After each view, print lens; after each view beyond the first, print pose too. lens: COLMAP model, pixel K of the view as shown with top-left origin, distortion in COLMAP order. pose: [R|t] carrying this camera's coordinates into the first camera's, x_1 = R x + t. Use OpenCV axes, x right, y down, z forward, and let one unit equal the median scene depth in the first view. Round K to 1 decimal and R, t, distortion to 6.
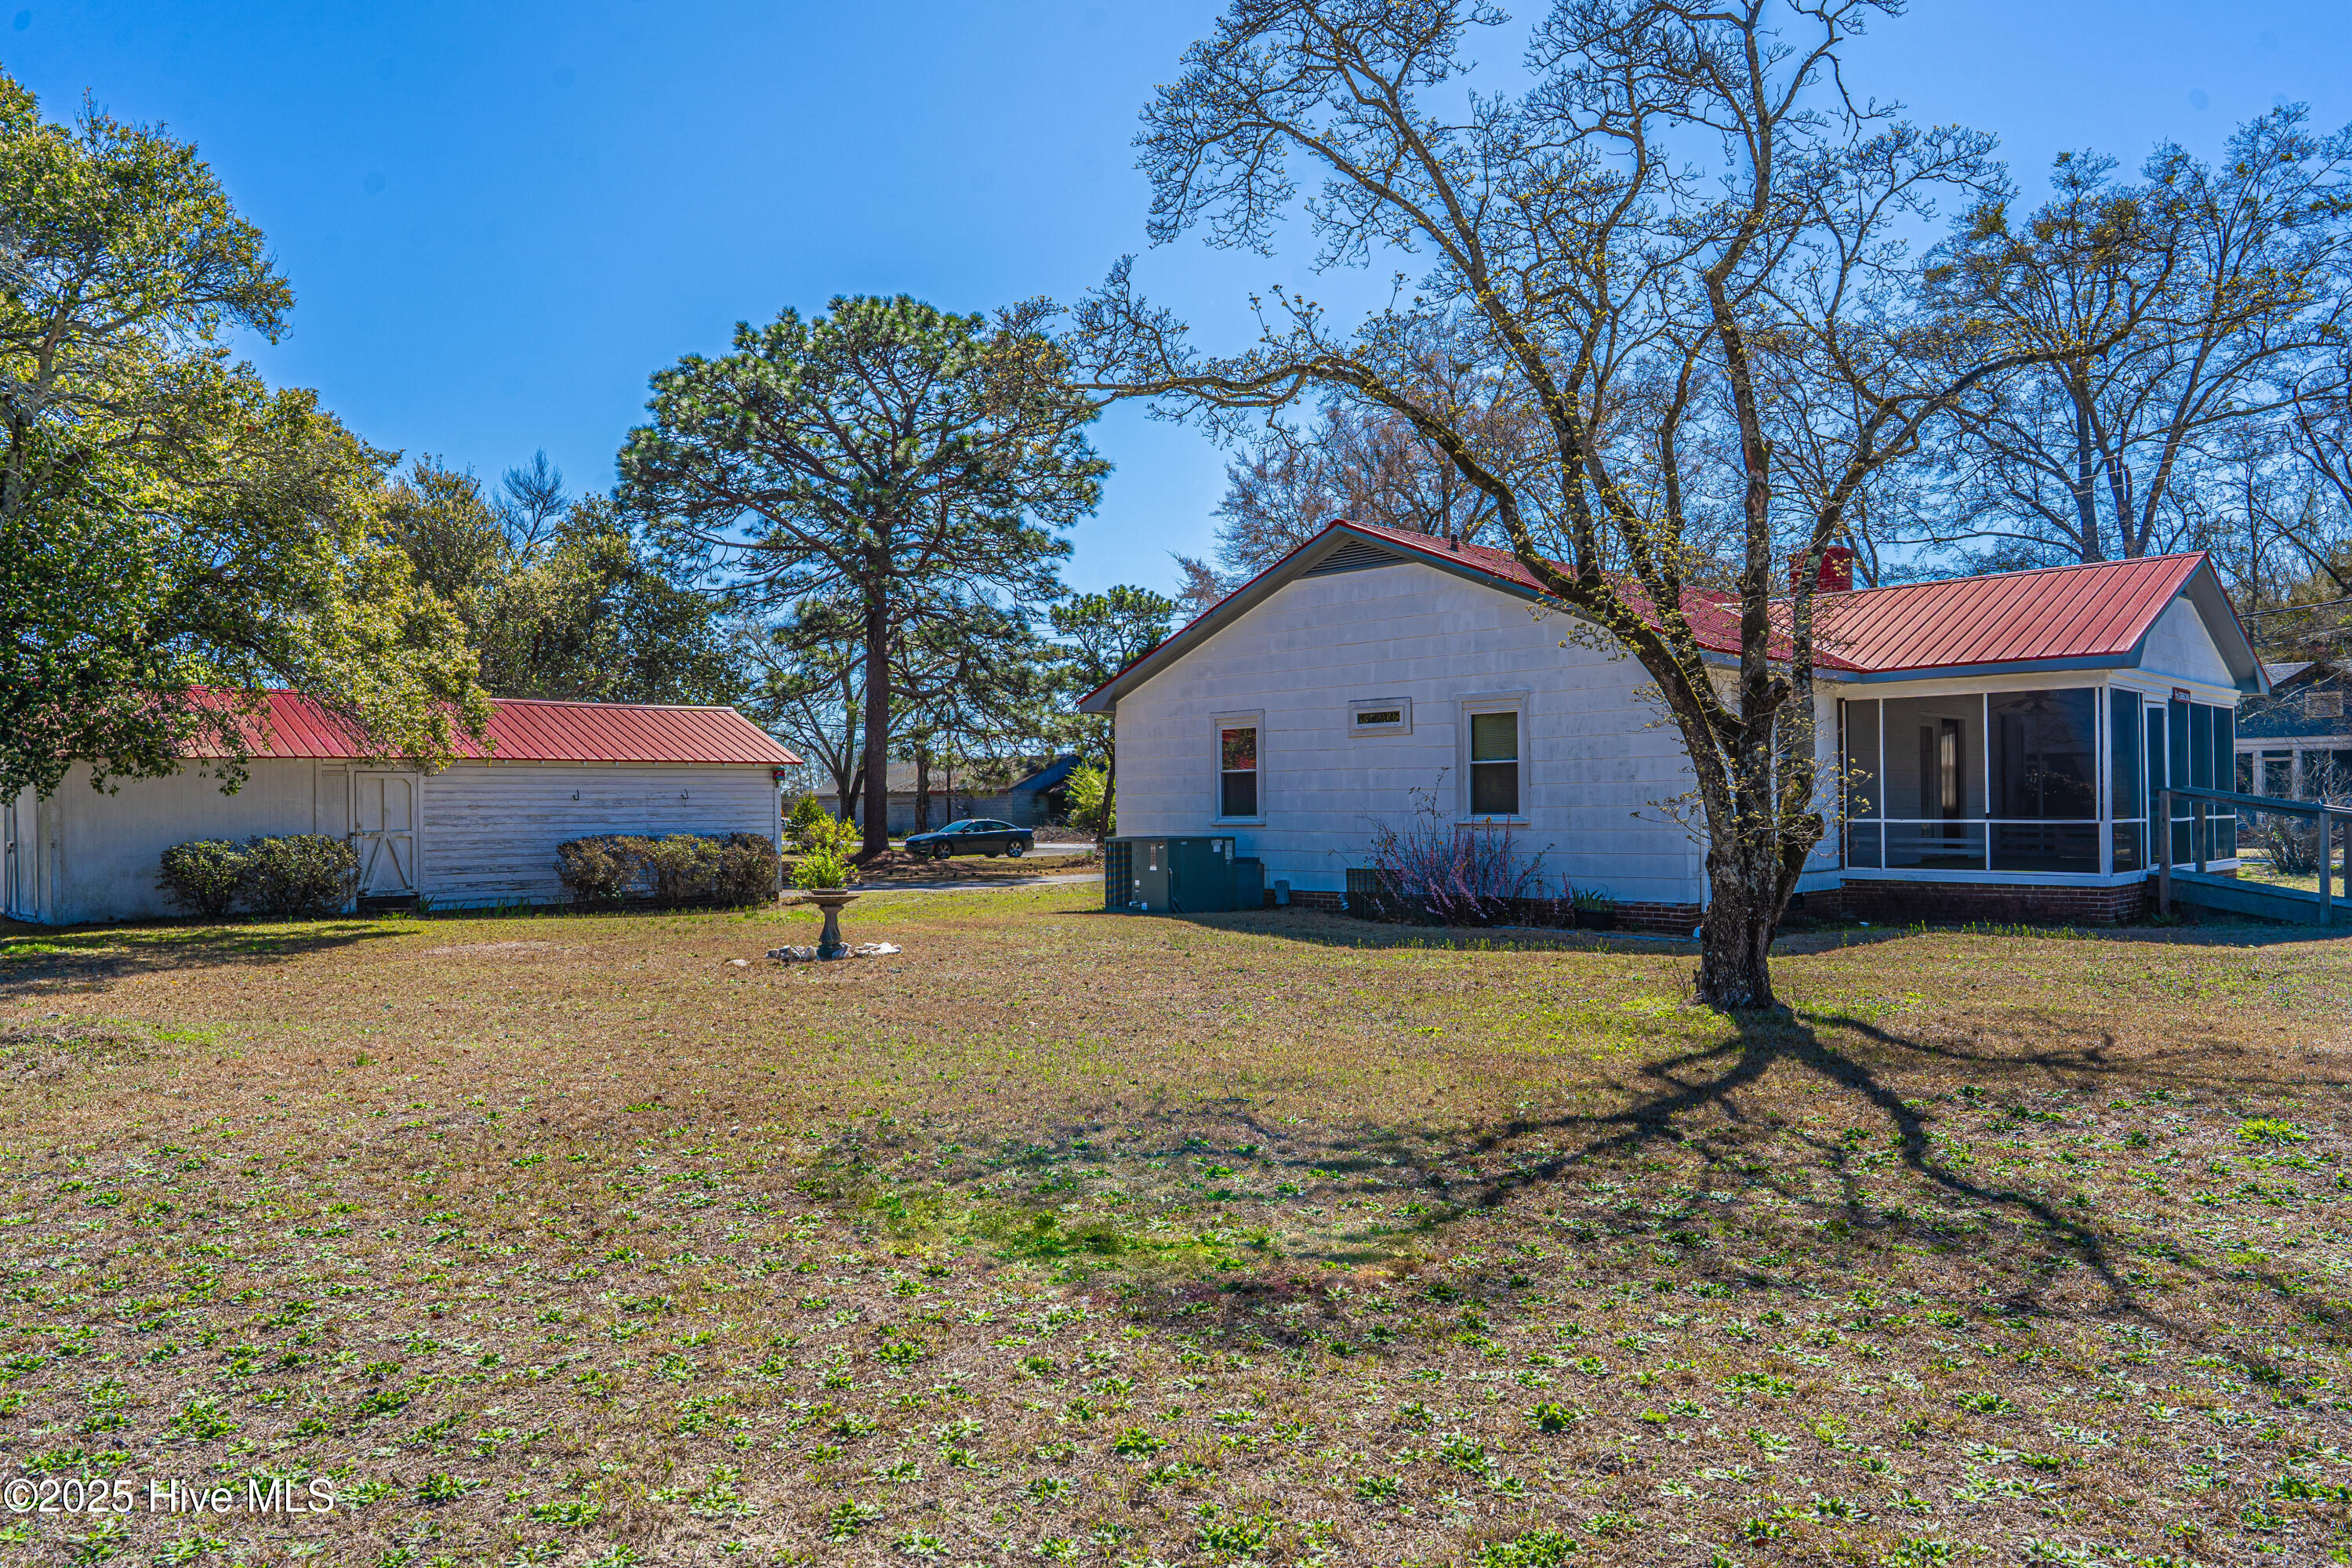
lens RADIAL K [[1609.2, 0, 1176.0], [0, 1609.2, 784.0], [0, 0, 1]] dist [0.002135, 0.011238]
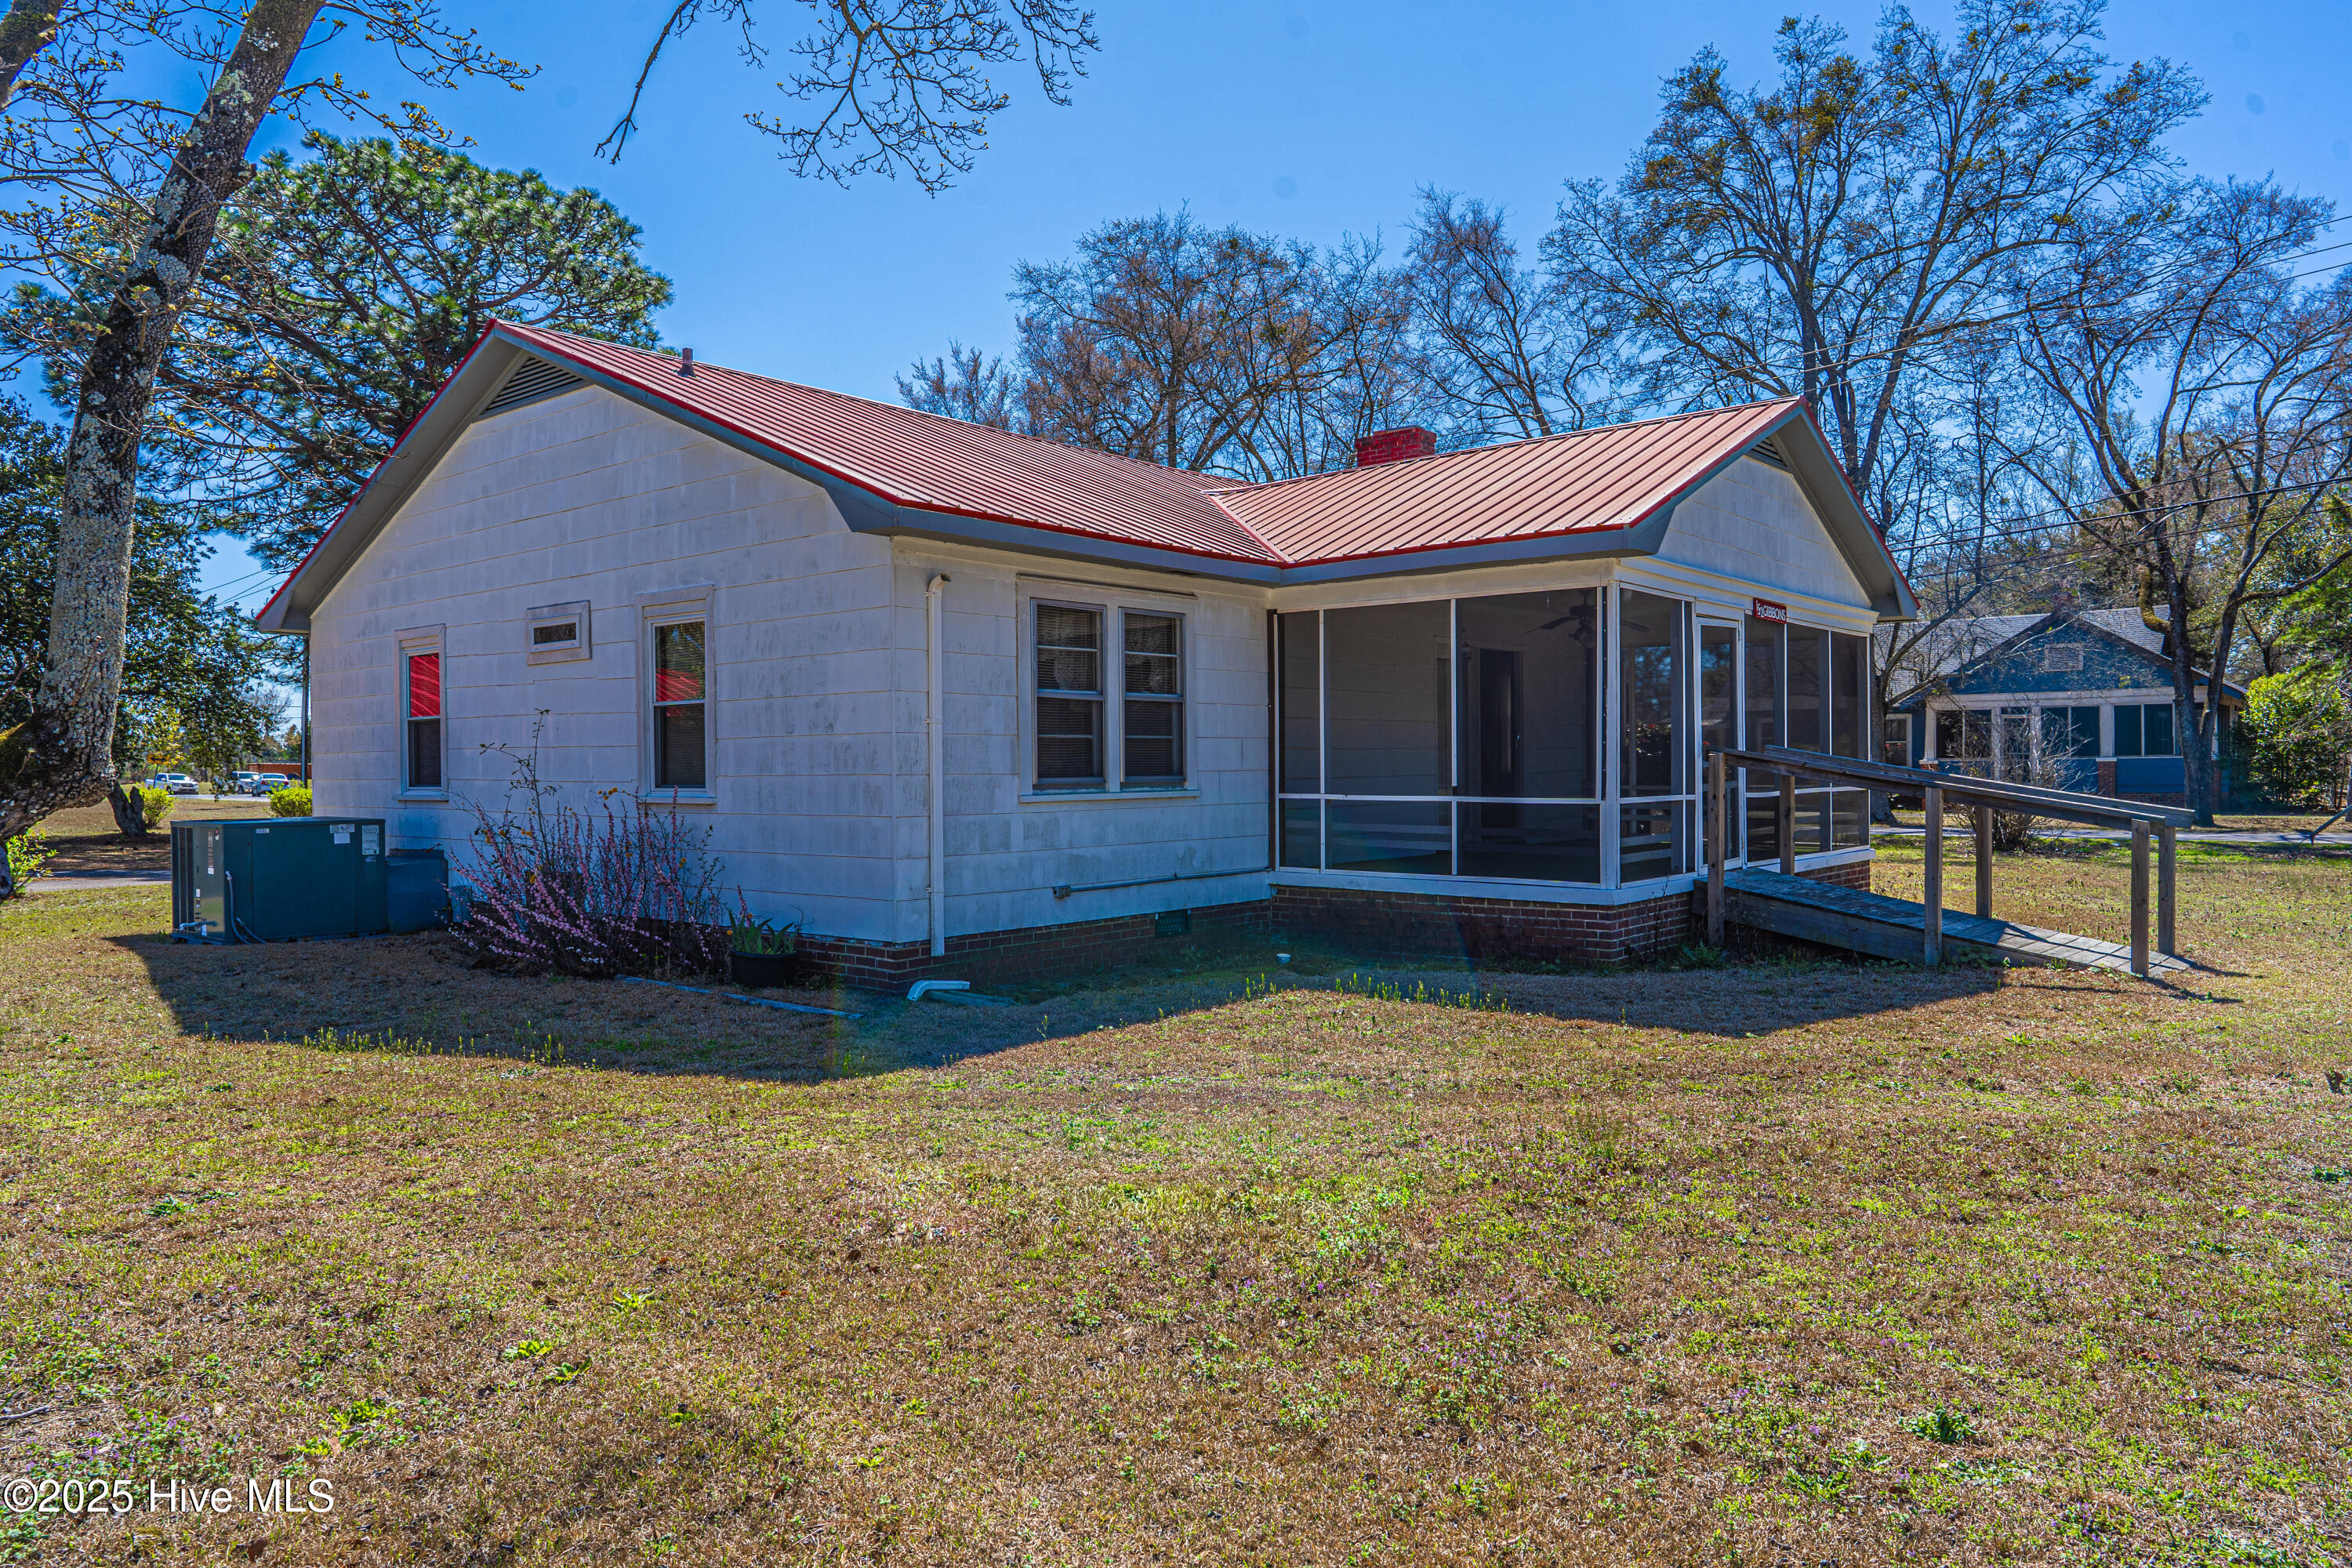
lens RADIAL K [[1574.6, 0, 1164.0], [0, 1574.6, 796.8], [0, 0, 1]] dist [-0.003689, 0.001213]
pose [[0.996663, -0.000150, 0.081631, 0.303986], [-0.002757, 0.999366, 0.035495, 0.000216], [-0.081584, -0.035602, 0.996030, 0.347553]]
